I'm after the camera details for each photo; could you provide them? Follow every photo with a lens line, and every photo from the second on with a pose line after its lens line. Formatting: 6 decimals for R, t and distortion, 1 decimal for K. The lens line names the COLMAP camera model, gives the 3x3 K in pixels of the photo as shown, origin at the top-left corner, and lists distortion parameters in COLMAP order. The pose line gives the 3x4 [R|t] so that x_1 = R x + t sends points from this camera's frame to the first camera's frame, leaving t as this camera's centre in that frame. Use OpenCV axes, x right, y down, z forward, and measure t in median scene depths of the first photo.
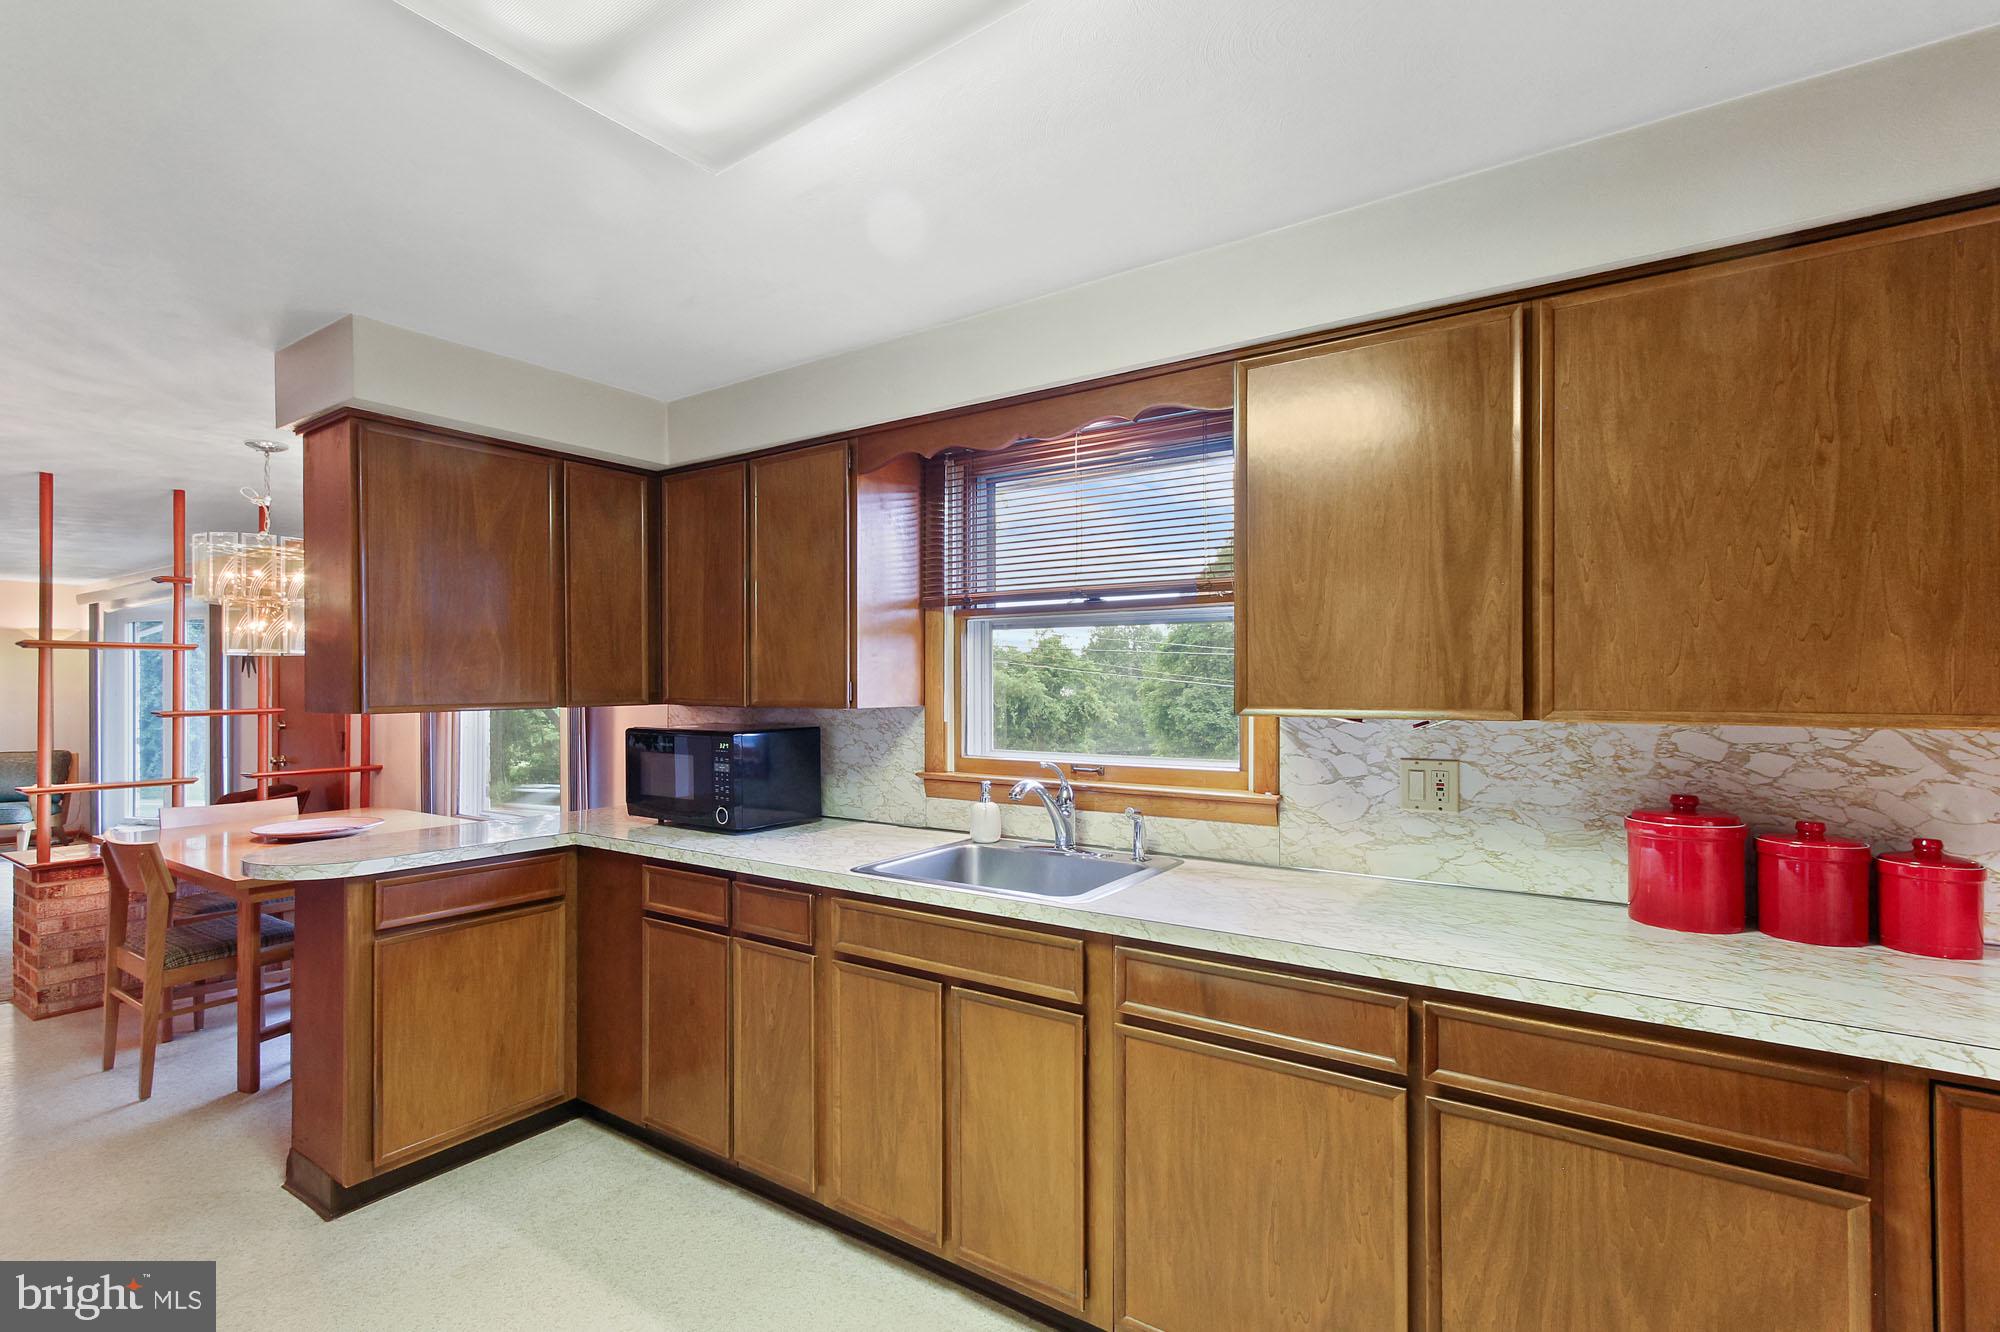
lens RADIAL K [[918.6, 0, 996.7], [0, 918.6, 676.8], [0, 0, 1]] dist [0.000460, 0.000095]
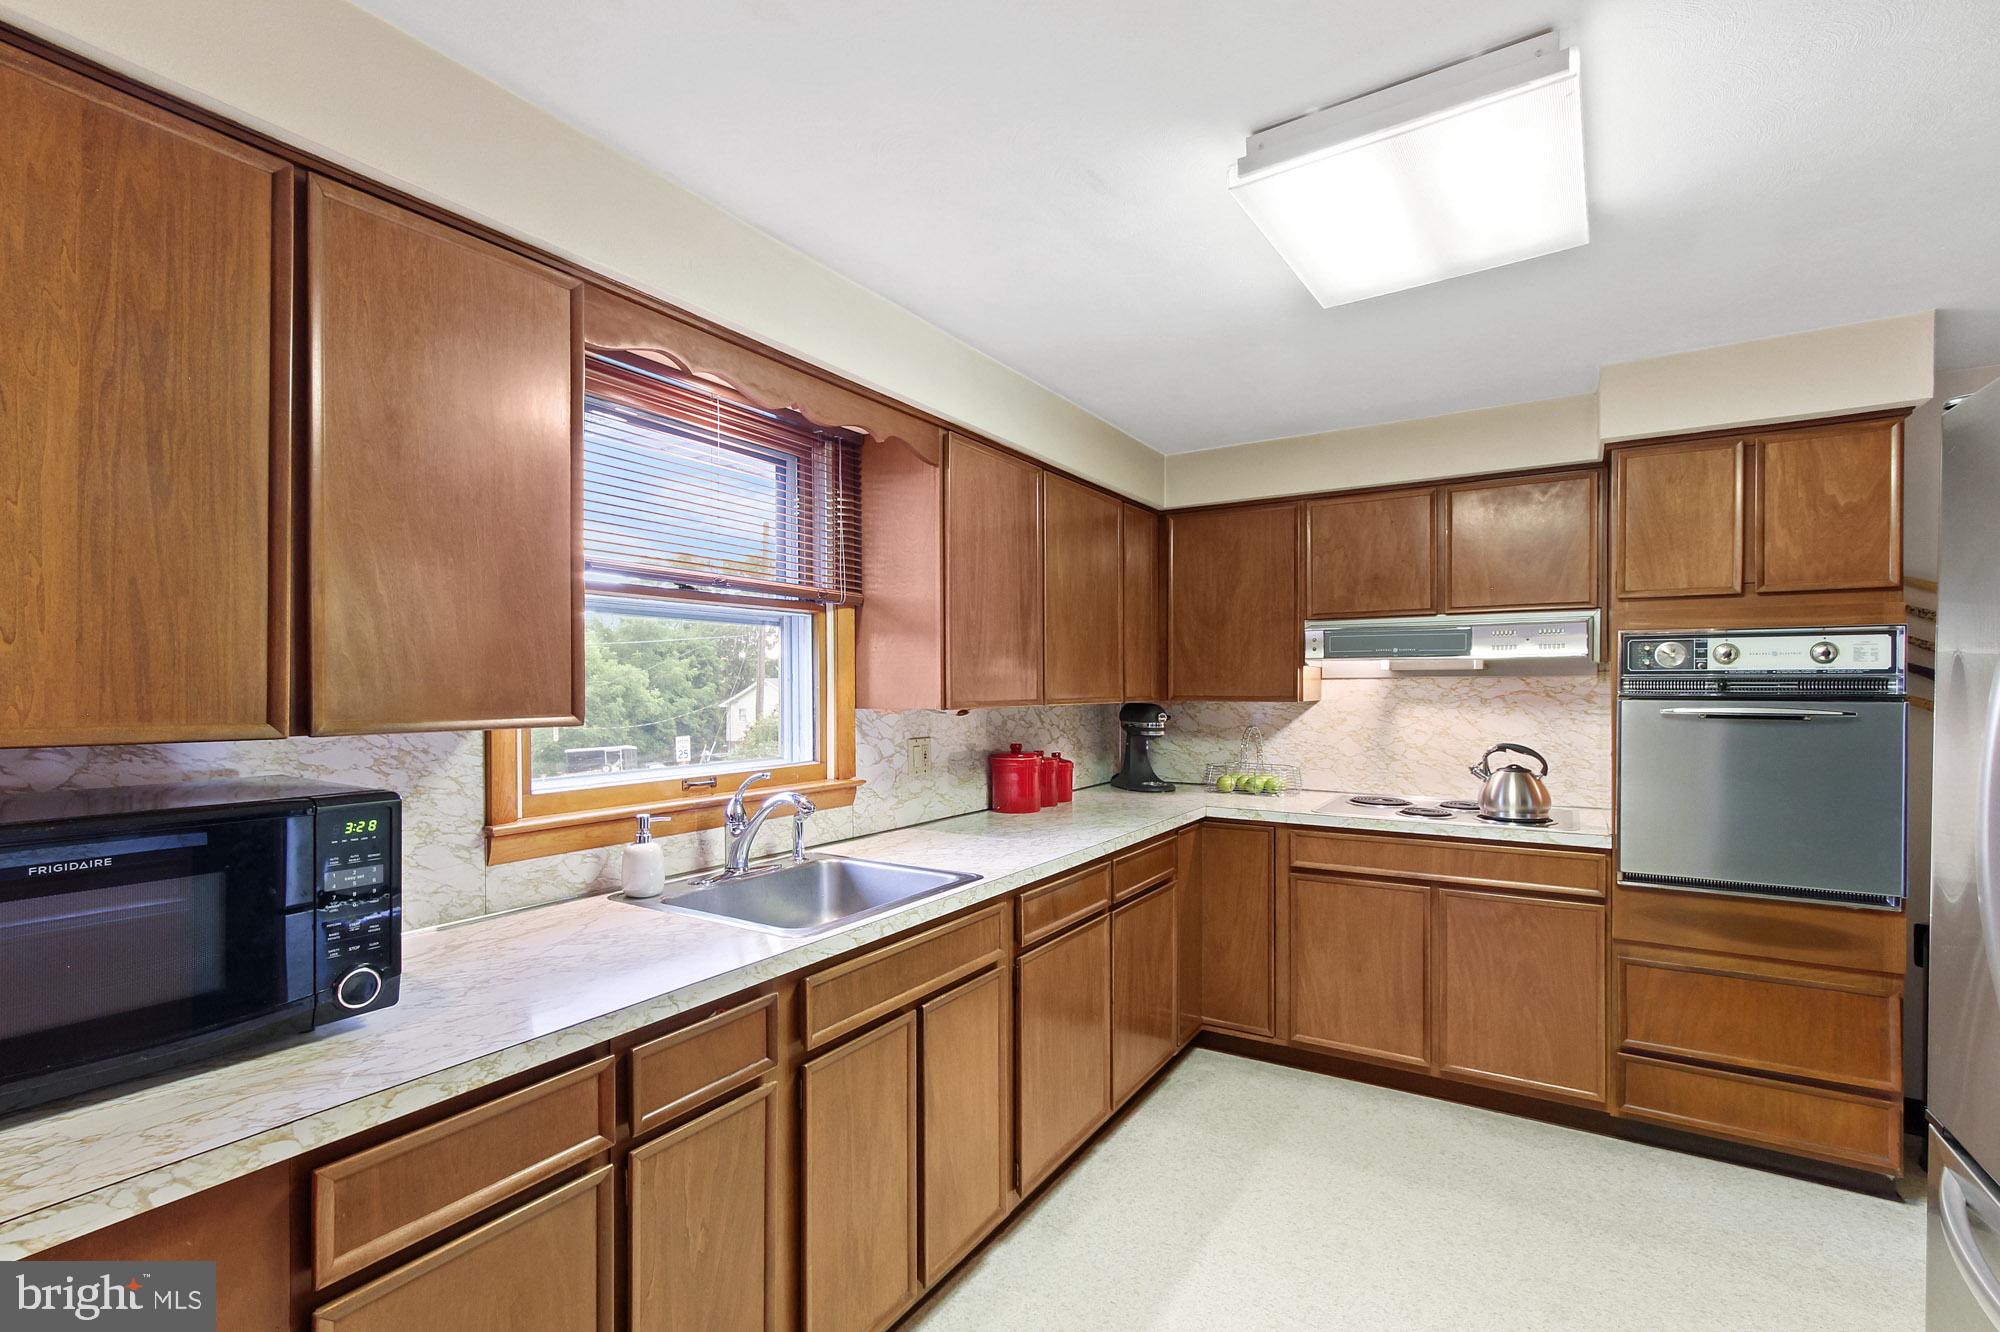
lens RADIAL K [[918.6, 0, 986.5], [0, 918.6, 684.6], [0, 0, 1]] dist [0.000460, 0.000095]
pose [[-0.025915, 0.000824, 0.999664, -0.923174], [-0.010232, 0.999947, -0.001090, 0.008036], [-0.999612, -0.010257, -0.025905, 0.899555]]
